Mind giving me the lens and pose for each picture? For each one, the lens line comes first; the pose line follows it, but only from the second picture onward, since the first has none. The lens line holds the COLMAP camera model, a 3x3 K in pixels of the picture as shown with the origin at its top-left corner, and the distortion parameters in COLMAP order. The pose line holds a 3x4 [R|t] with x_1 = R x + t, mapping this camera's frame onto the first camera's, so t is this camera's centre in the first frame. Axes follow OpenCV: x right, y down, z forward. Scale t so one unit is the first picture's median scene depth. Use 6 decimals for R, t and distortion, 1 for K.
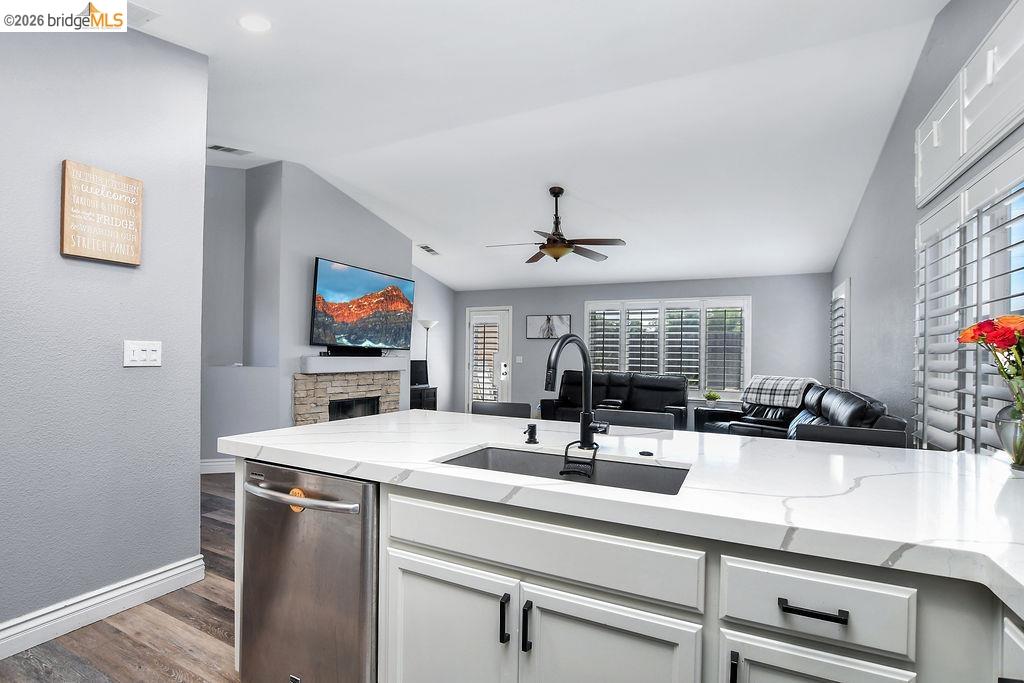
lens RADIAL K [[488.7, 0, 508.5], [0, 488.7, 348.4], [0, 0, 1]] dist [-0.018628, 0.000043]
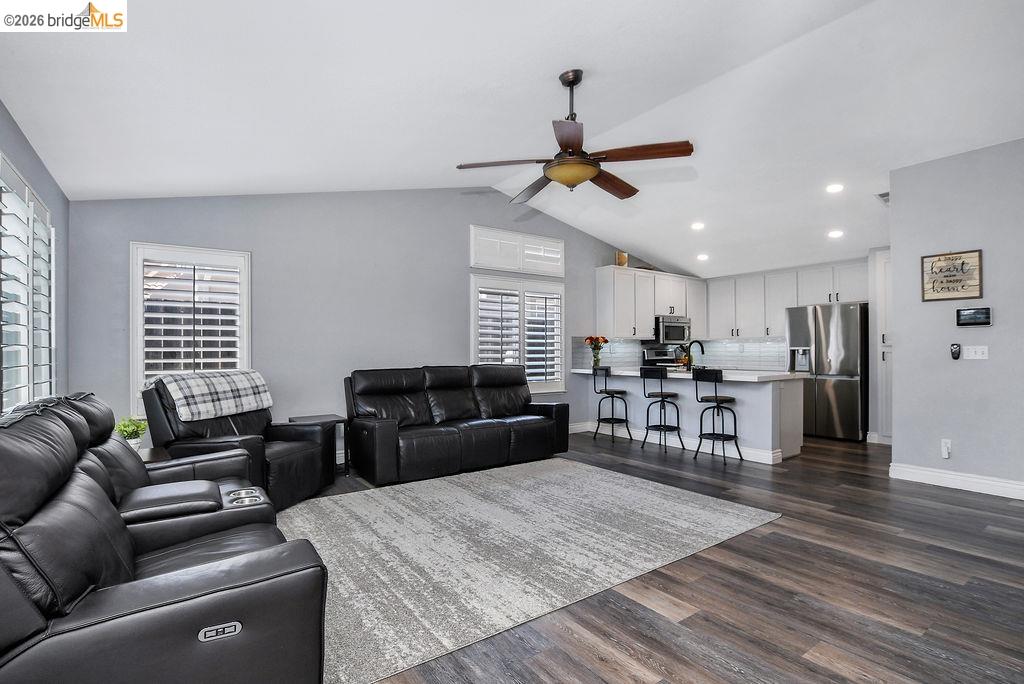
lens RADIAL K [[488.7, 0, 508.5], [0, 488.7, 348.9], [0, 0, 1]] dist [-0.018628, 0.000043]
pose [[-0.878880, -0.012969, 0.476867, -0.105815], [-0.018134, 0.999816, -0.006229, 0.023035], [-0.476698, -0.014121, -0.878953, 1.319798]]
